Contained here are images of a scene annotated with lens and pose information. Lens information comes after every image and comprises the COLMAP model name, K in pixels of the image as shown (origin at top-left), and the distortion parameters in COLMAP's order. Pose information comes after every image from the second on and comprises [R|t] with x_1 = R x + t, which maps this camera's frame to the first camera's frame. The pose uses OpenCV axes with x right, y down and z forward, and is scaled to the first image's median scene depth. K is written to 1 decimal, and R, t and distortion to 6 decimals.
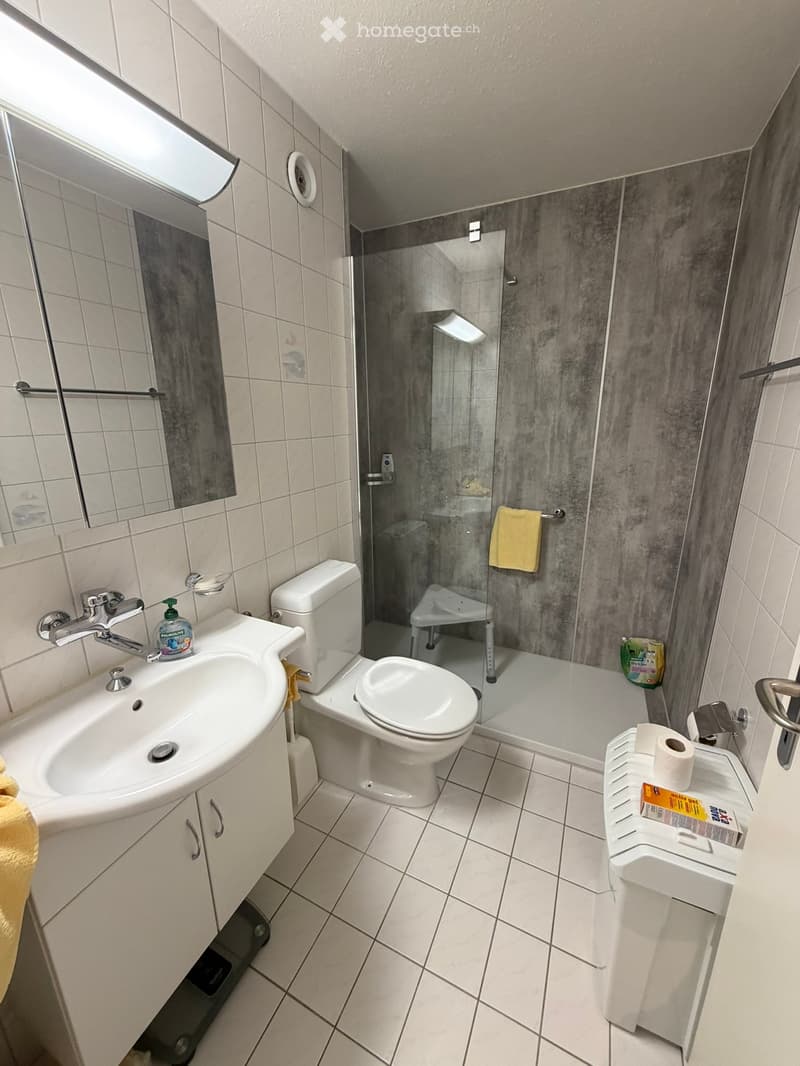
lens RADIAL K [[439.1, 0, 402.1], [0, 439.1, 531.7], [0, 0, 1]] dist [0.020121, -0.000434]
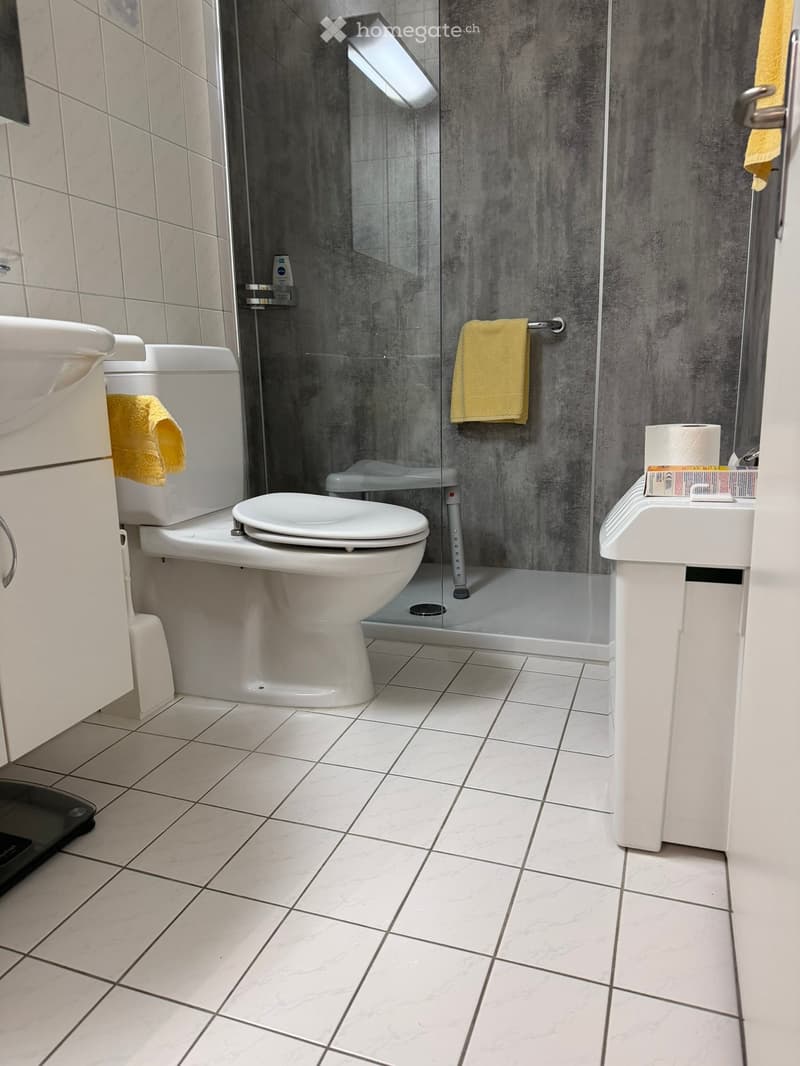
lens RADIAL K [[760.2, 0, 389.4], [0, 760.2, 539.9], [0, 0, 1]] dist [0.025035, -0.031641]
pose [[0.996015, -0.031854, 0.083307, 0.017110], [0.036525, 0.997809, -0.055157, 0.323607], [-0.081367, 0.057980, 0.994996, -0.052657]]
